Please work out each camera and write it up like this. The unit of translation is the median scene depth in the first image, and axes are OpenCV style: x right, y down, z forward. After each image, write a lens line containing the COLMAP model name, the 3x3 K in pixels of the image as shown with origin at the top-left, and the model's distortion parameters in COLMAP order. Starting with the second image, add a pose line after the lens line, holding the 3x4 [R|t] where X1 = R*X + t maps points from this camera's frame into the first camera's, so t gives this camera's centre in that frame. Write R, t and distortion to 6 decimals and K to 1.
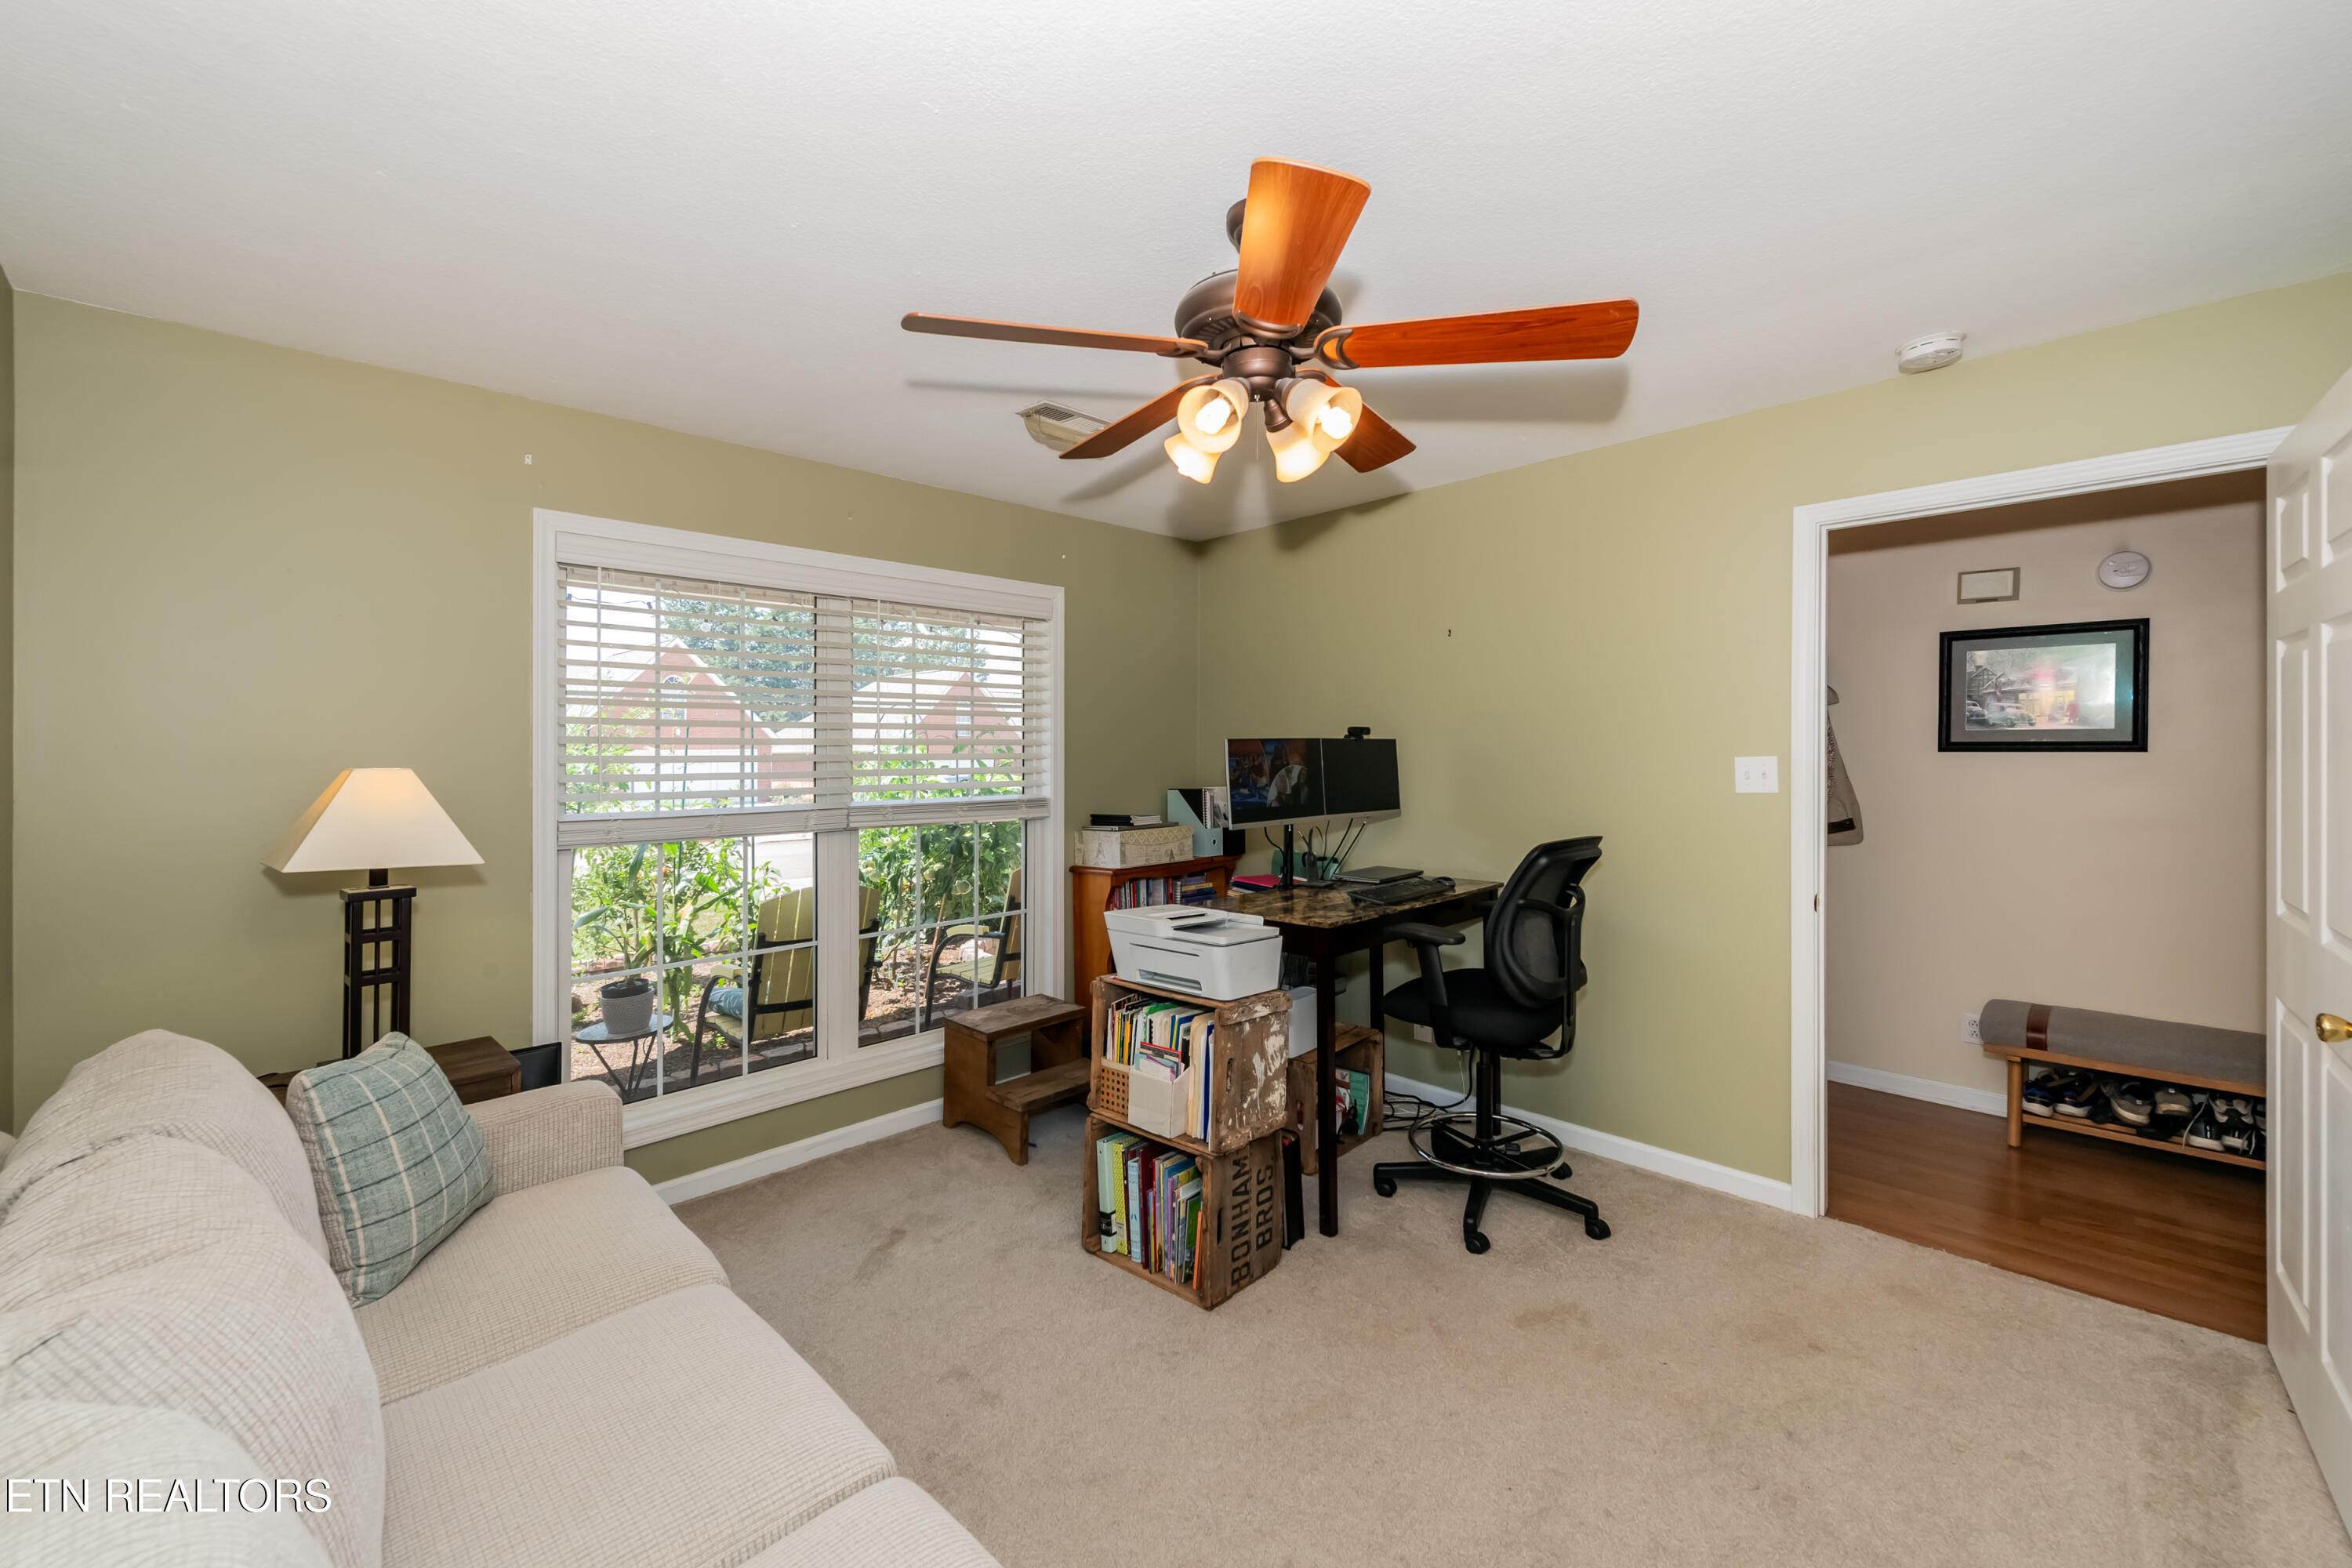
lens RADIAL K [[951.4, 0, 1184.9], [0, 951.4, 741.3], [0, 0, 1]] dist [0.000465, -0.000322]
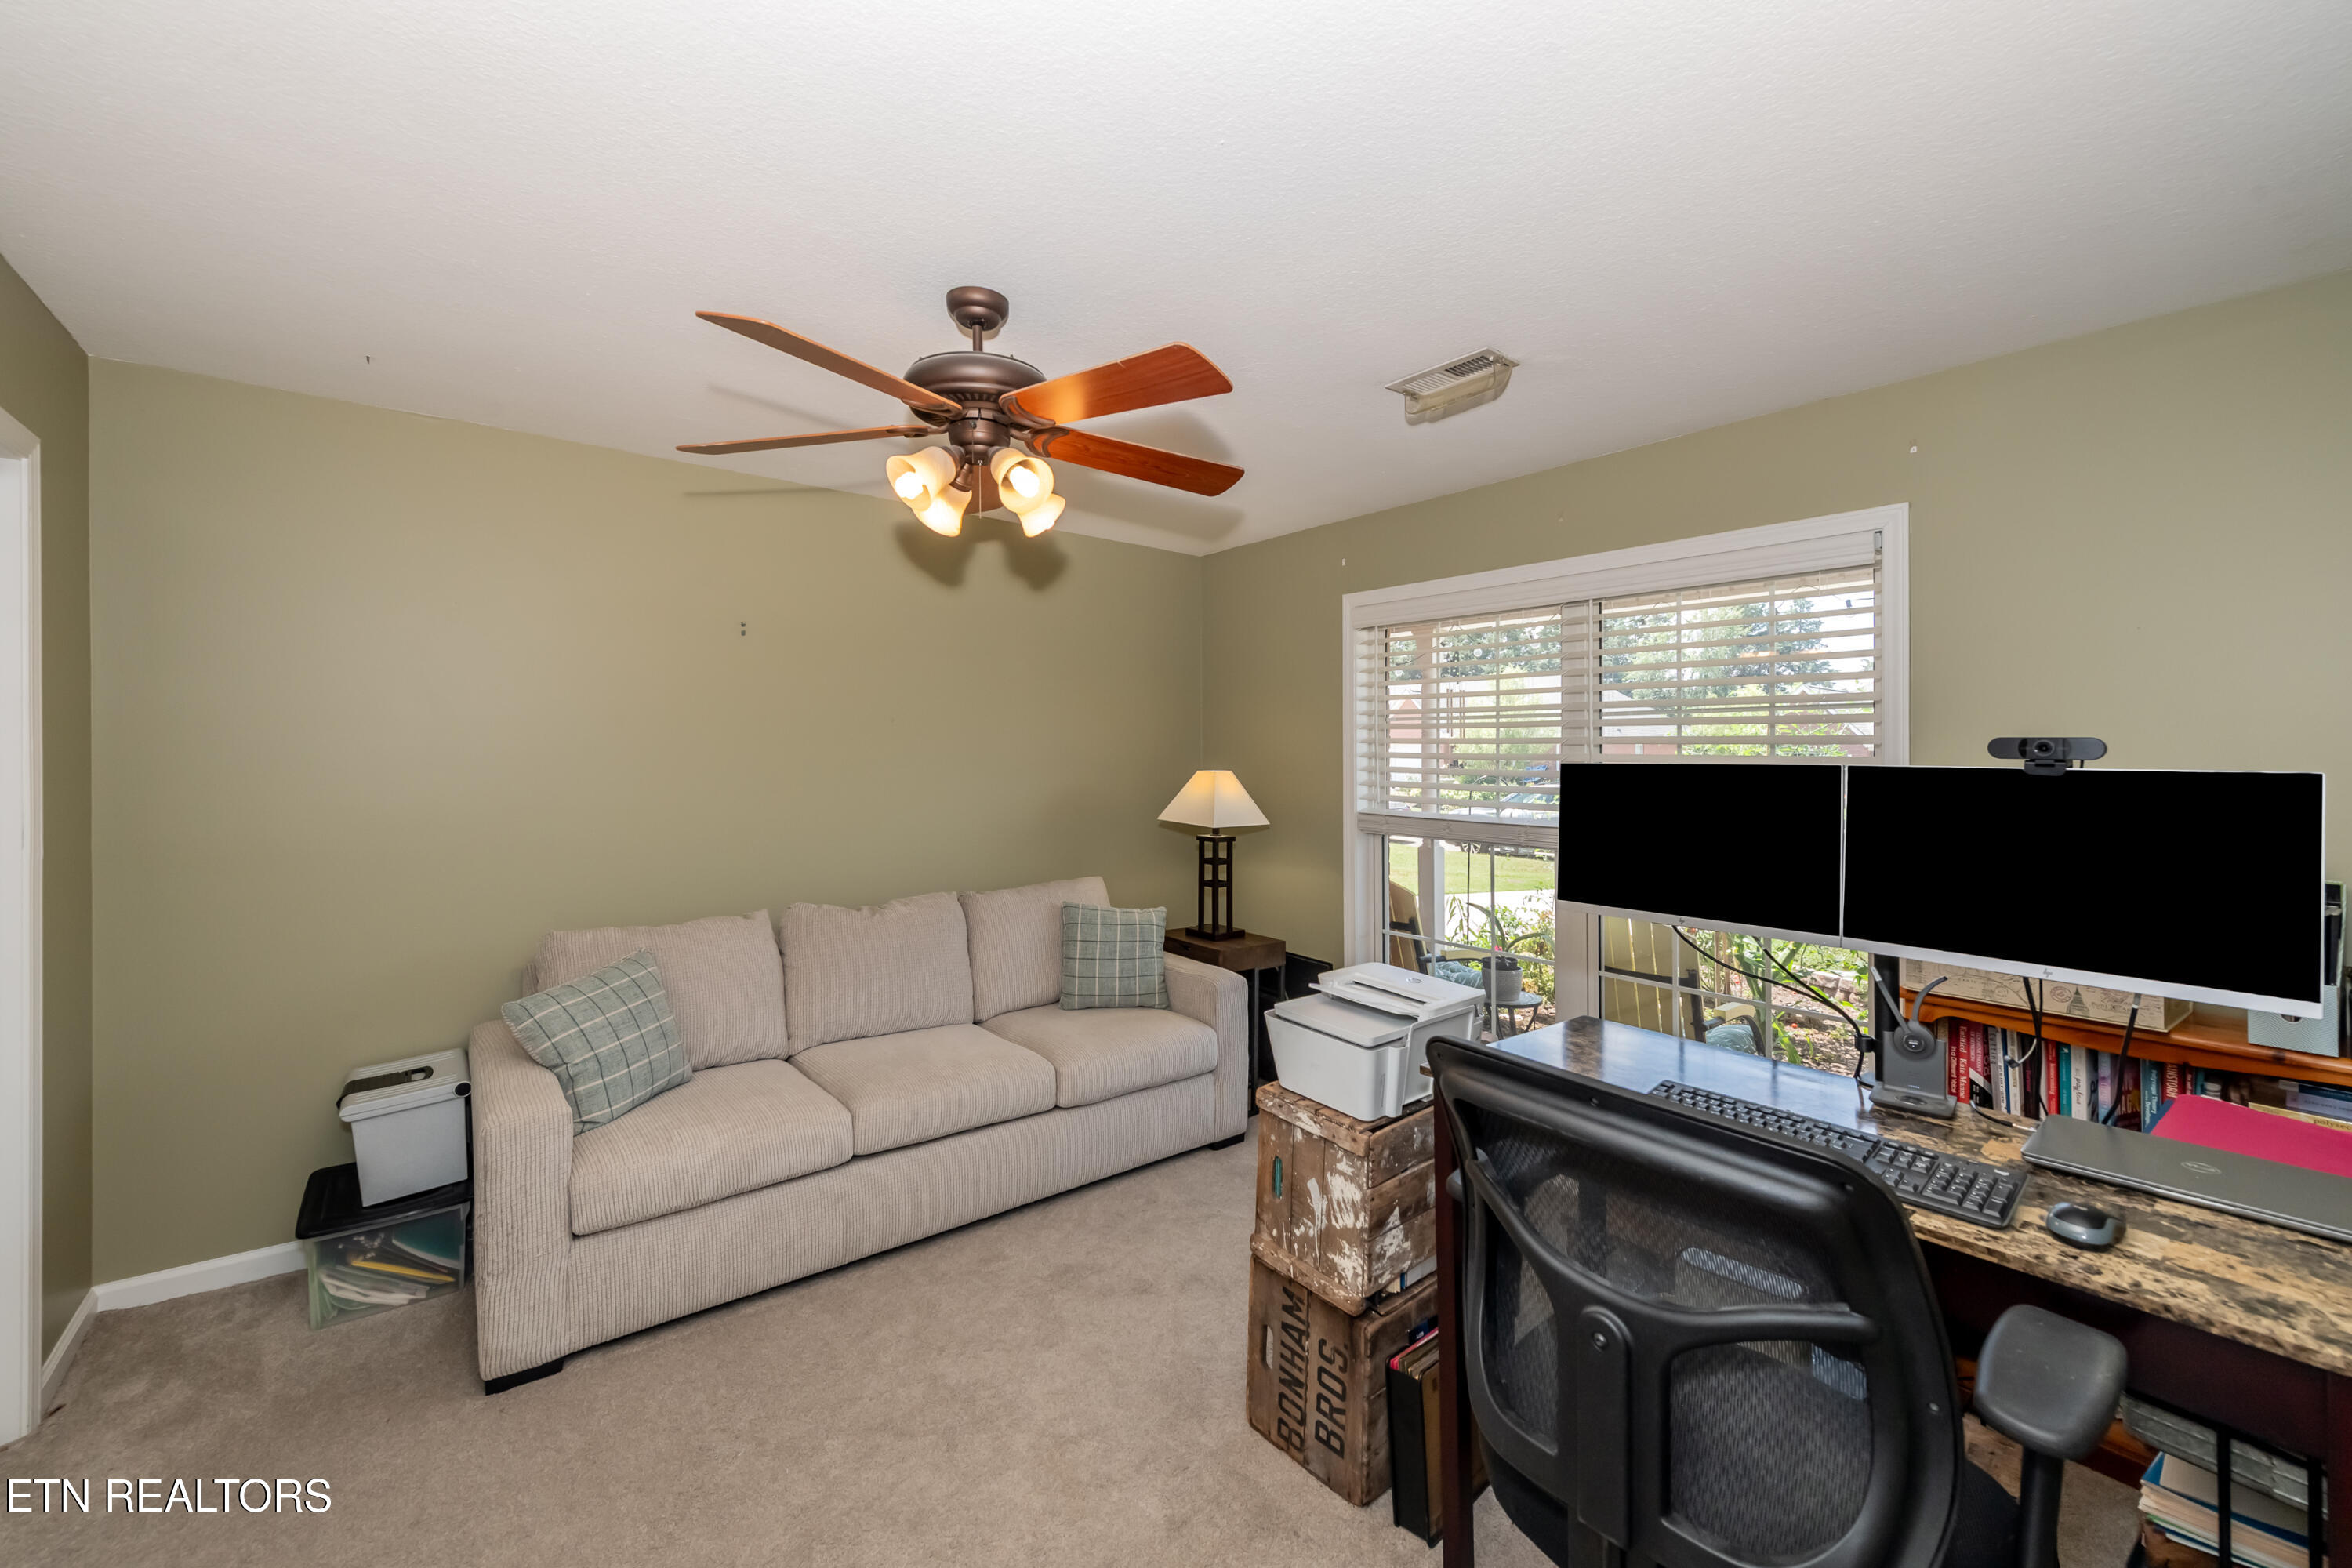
lens RADIAL K [[951.4, 0, 1175.1], [0, 951.4, 748.6], [0, 0, 1]] dist [-0.000043, -0.000081]
pose [[-0.121405, 0.004690, -0.992592, 0.840945], [0.005478, 0.999977, 0.004055, -0.019771], [0.992588, -0.004945, -0.121427, 0.983429]]
